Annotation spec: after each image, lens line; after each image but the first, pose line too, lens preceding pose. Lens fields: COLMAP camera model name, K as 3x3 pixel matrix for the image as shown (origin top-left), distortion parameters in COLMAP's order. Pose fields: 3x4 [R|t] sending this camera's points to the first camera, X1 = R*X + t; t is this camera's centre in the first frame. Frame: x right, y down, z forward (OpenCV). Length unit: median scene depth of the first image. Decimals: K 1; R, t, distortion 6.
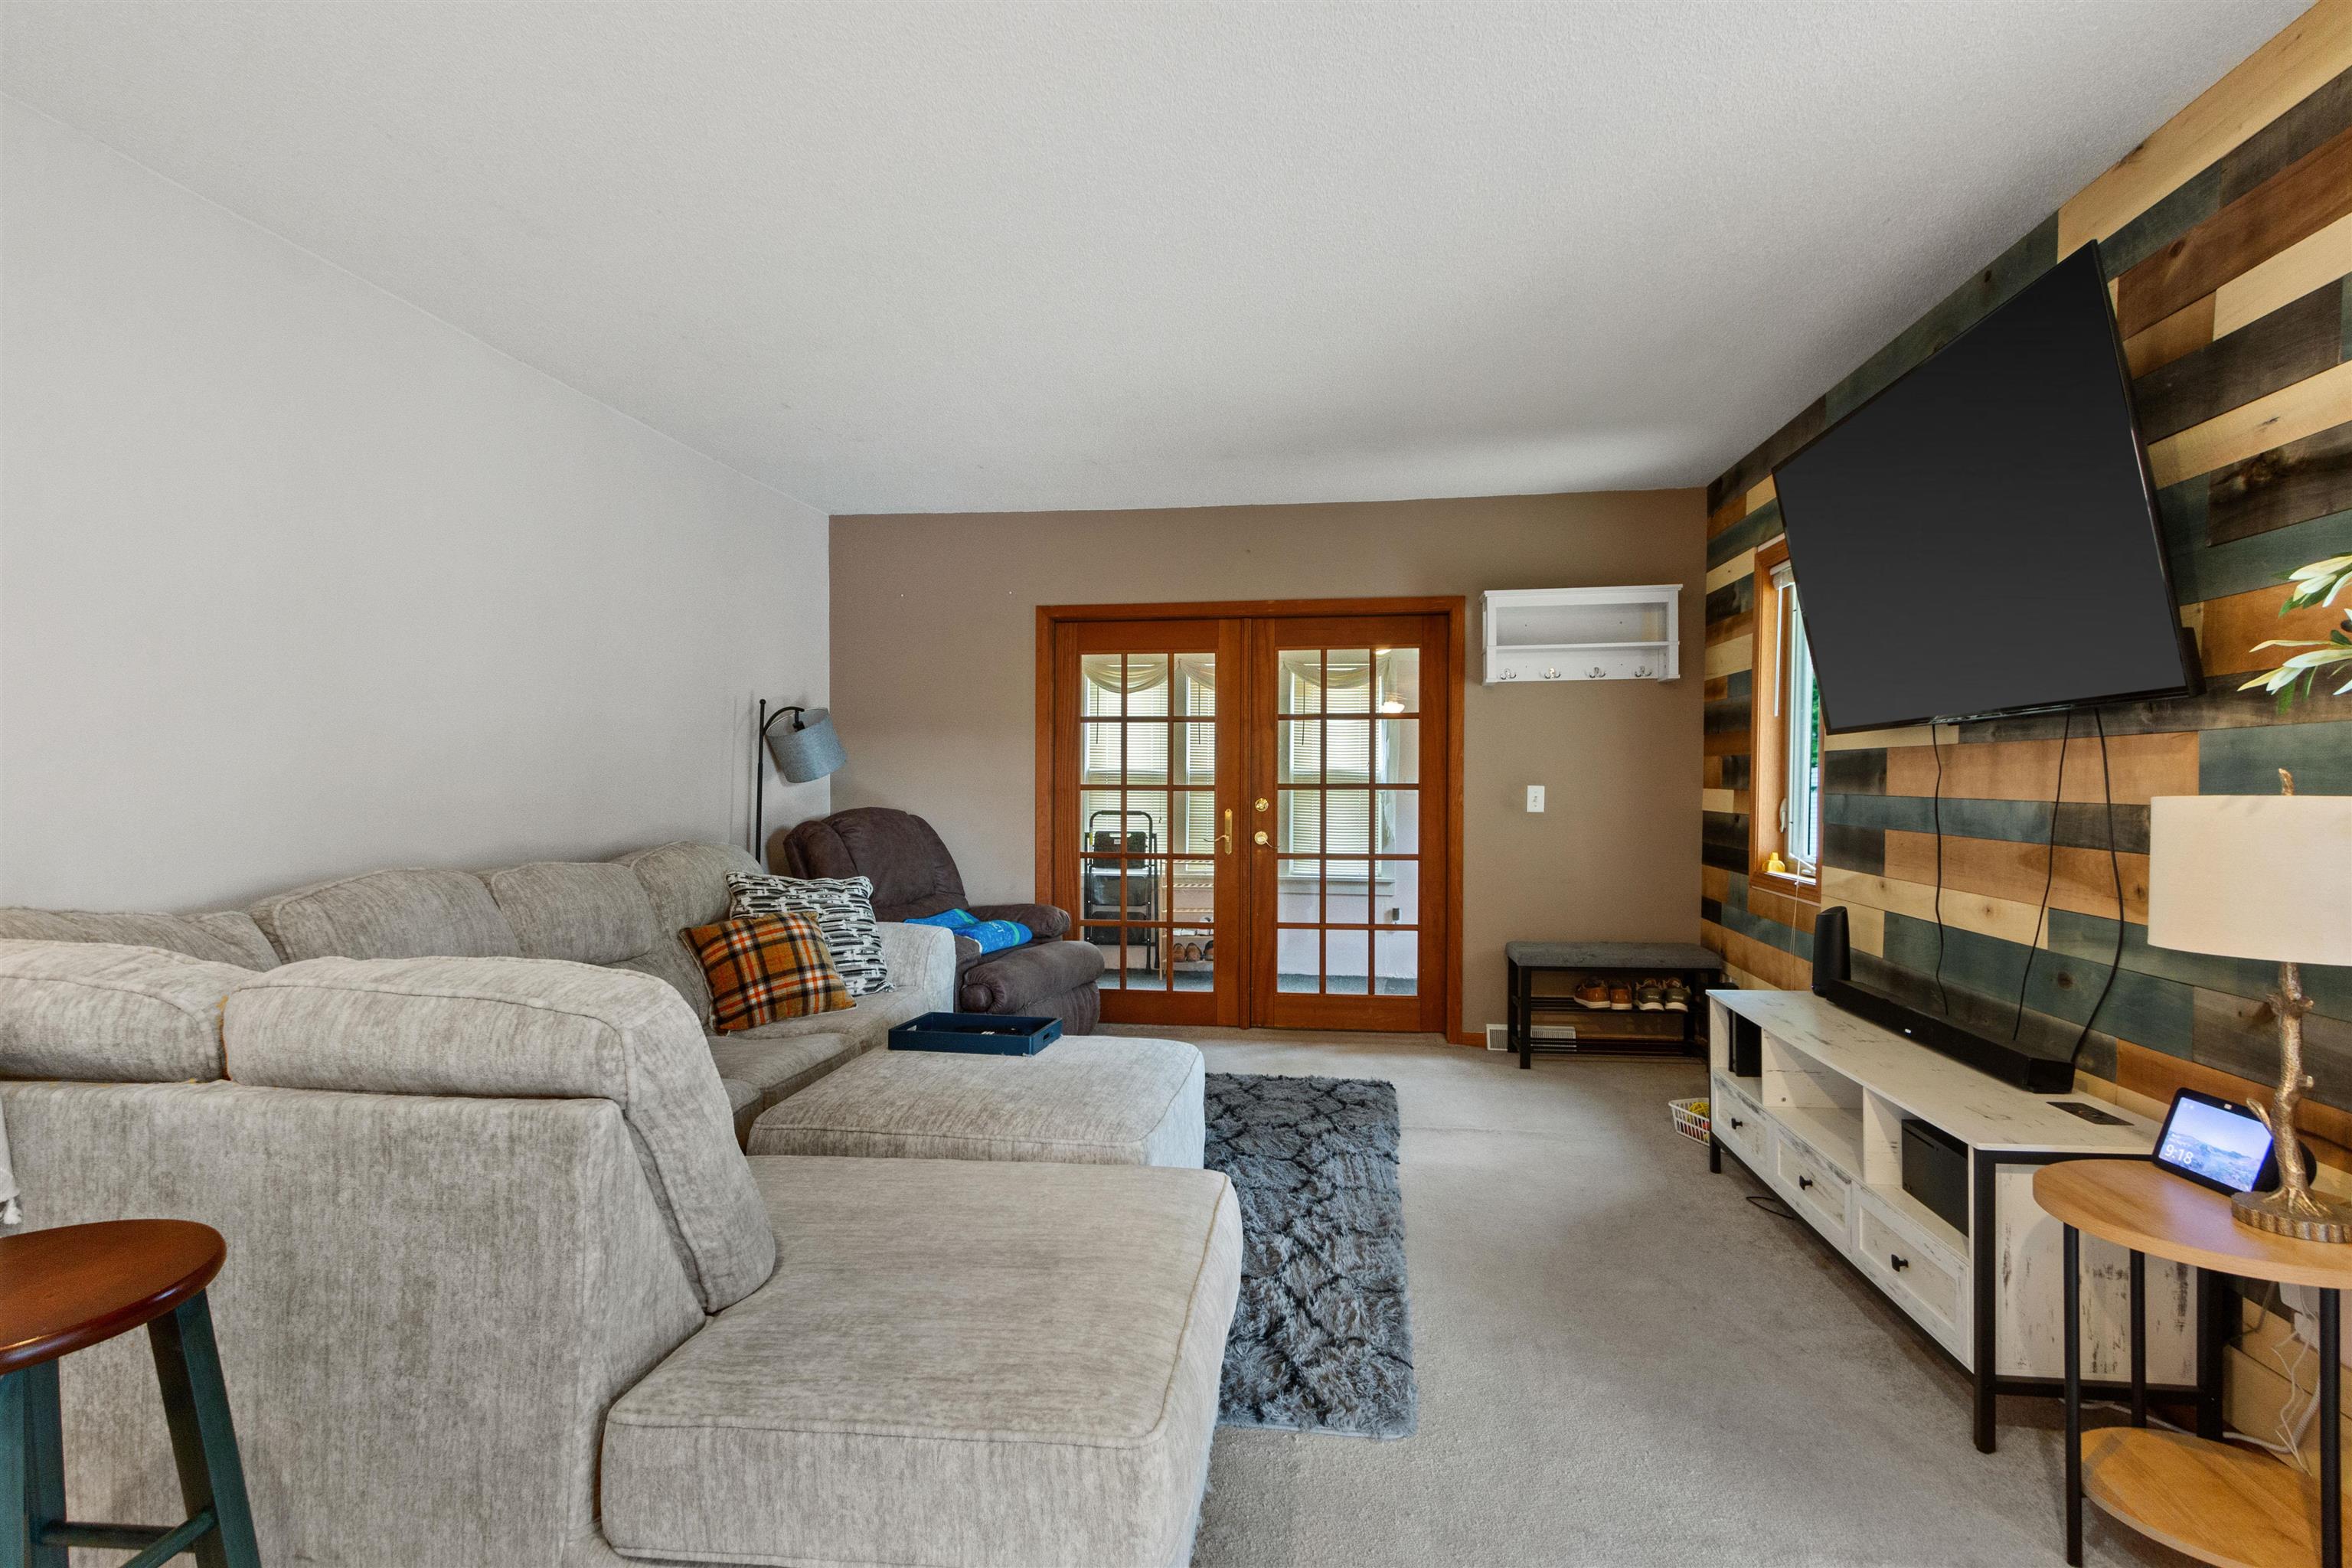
lens RADIAL K [[1077.7, 0, 1176.0], [0, 1077.7, 784.0], [0, 0, 1]] dist [-0.000256, -0.000056]
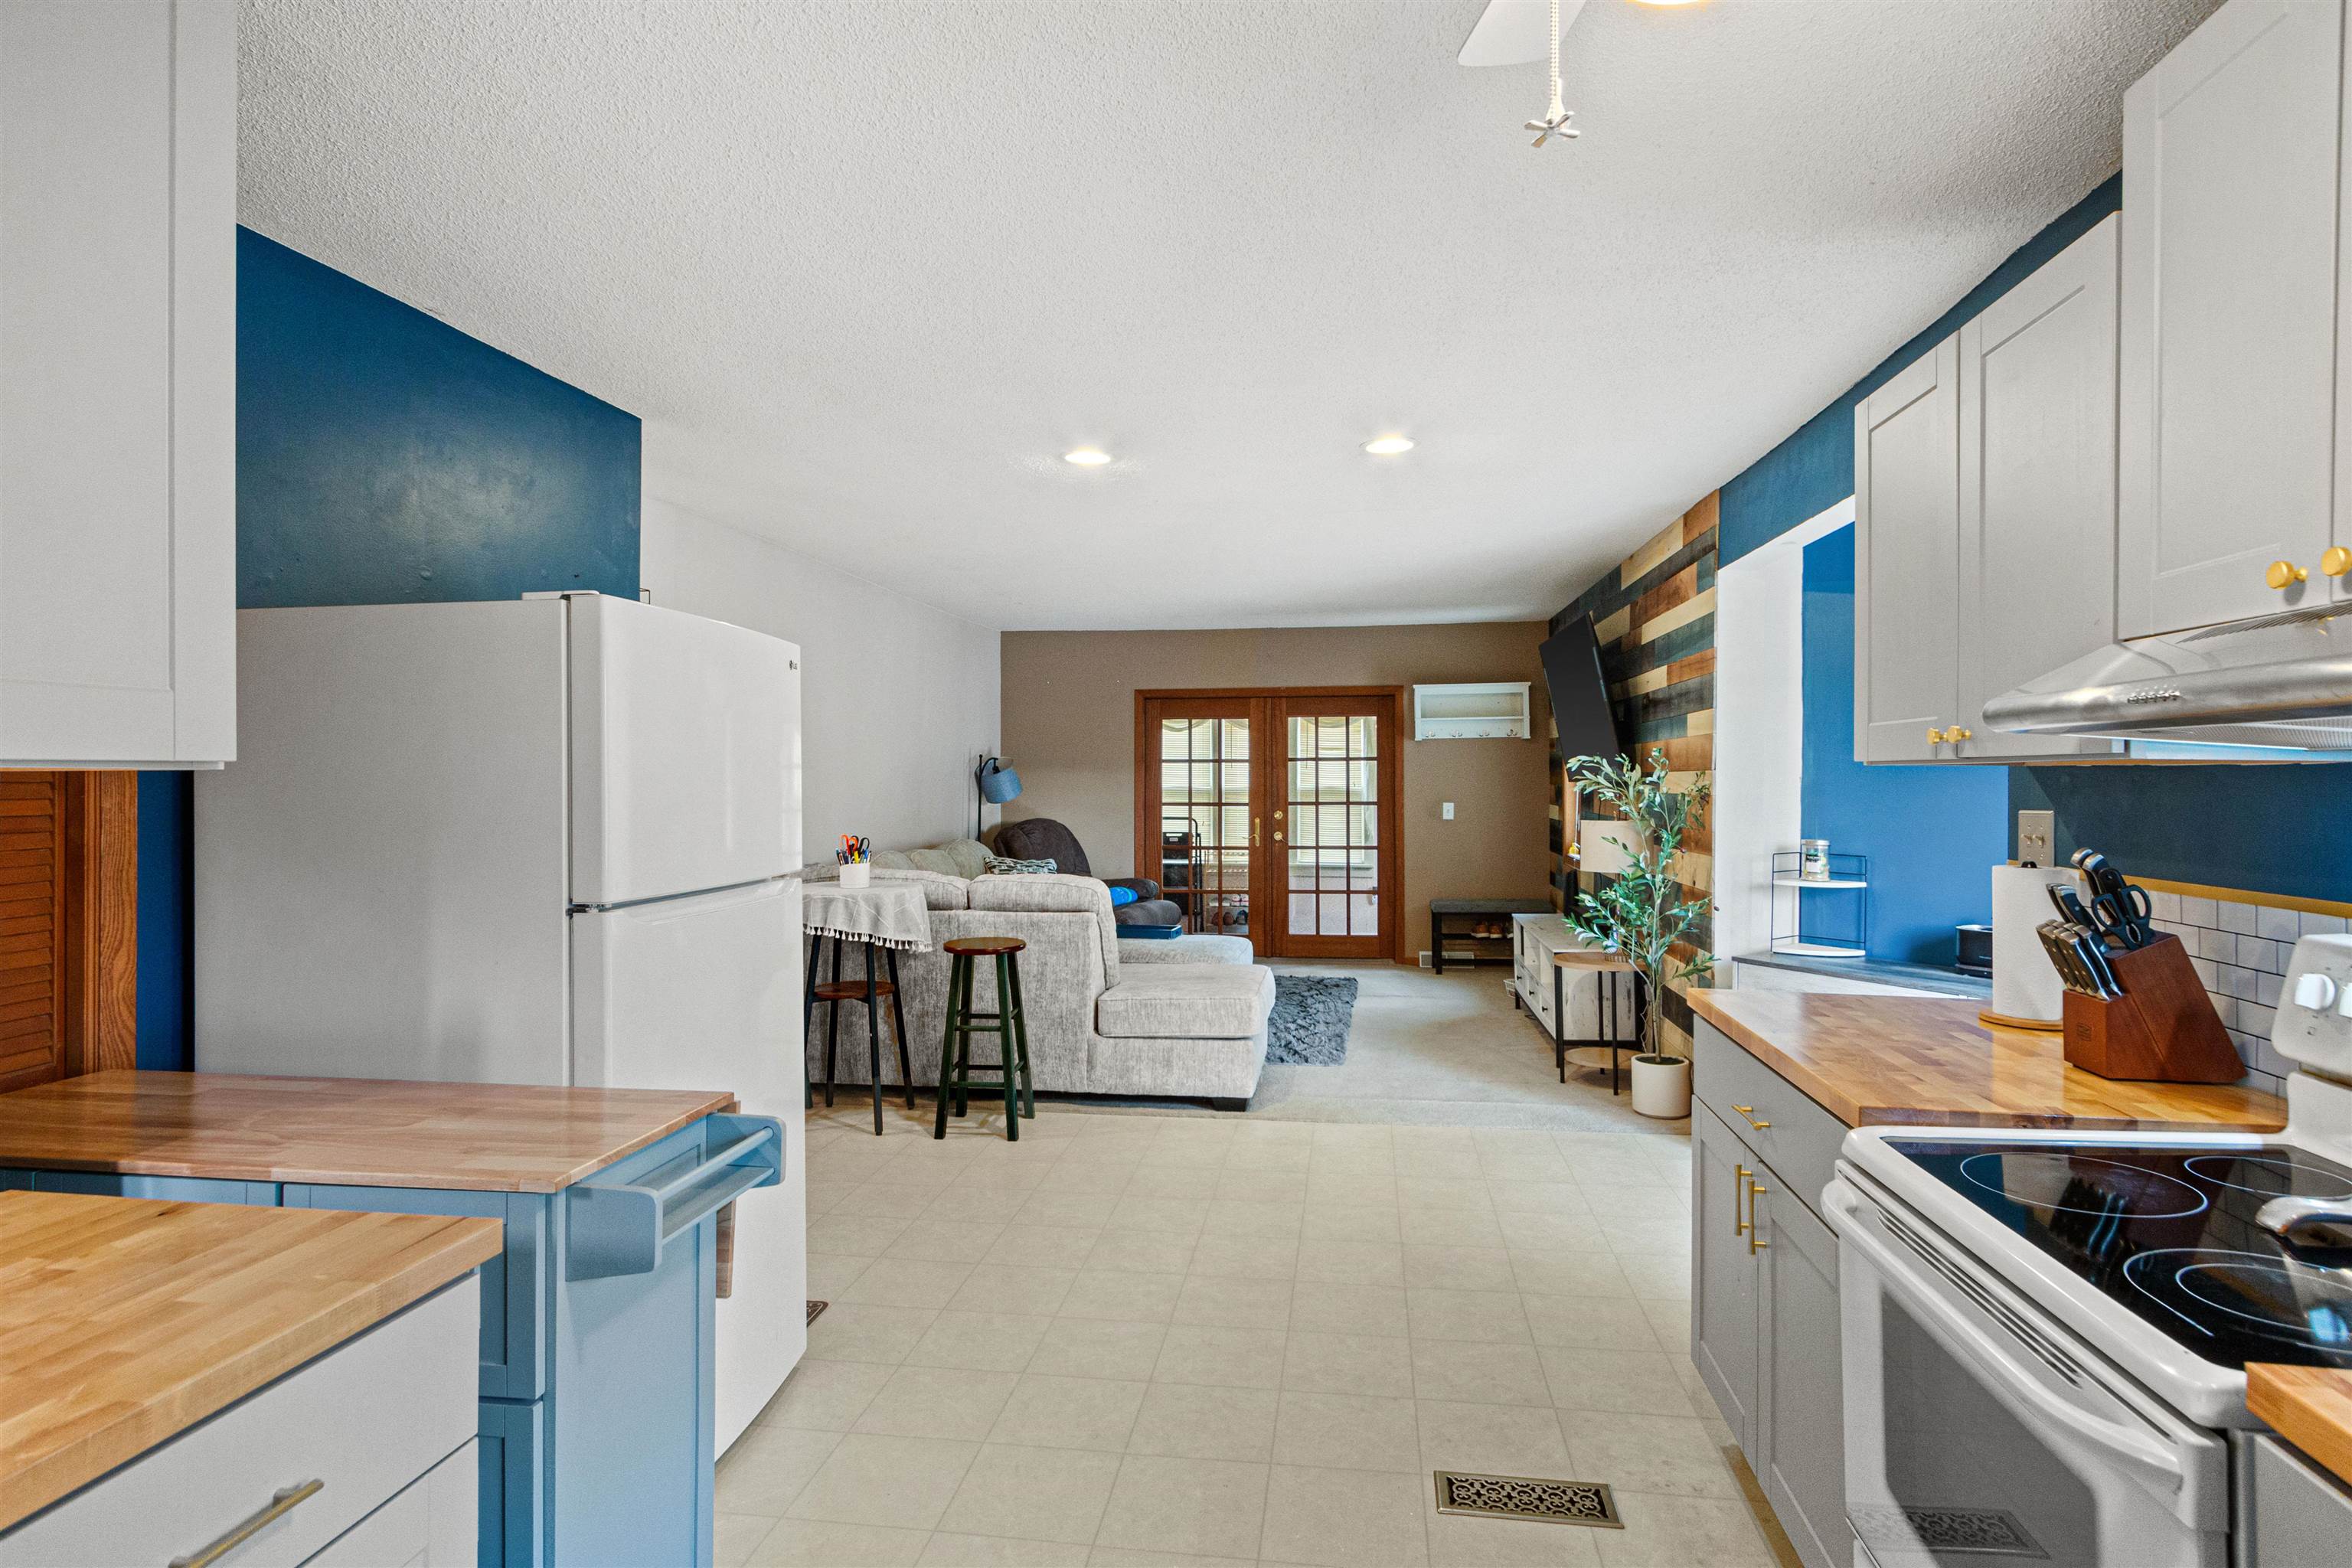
lens RADIAL K [[1223.7, 0, 1176.0], [0, 1223.7, 784.0], [0, 0, 1]] dist [-0.000303, -0.000005]
pose [[0.999982, -0.005437, 0.002683, -0.076617], [0.005422, 0.999970, 0.005480, -0.037646], [-0.002713, -0.005465, 0.999981, -0.811743]]
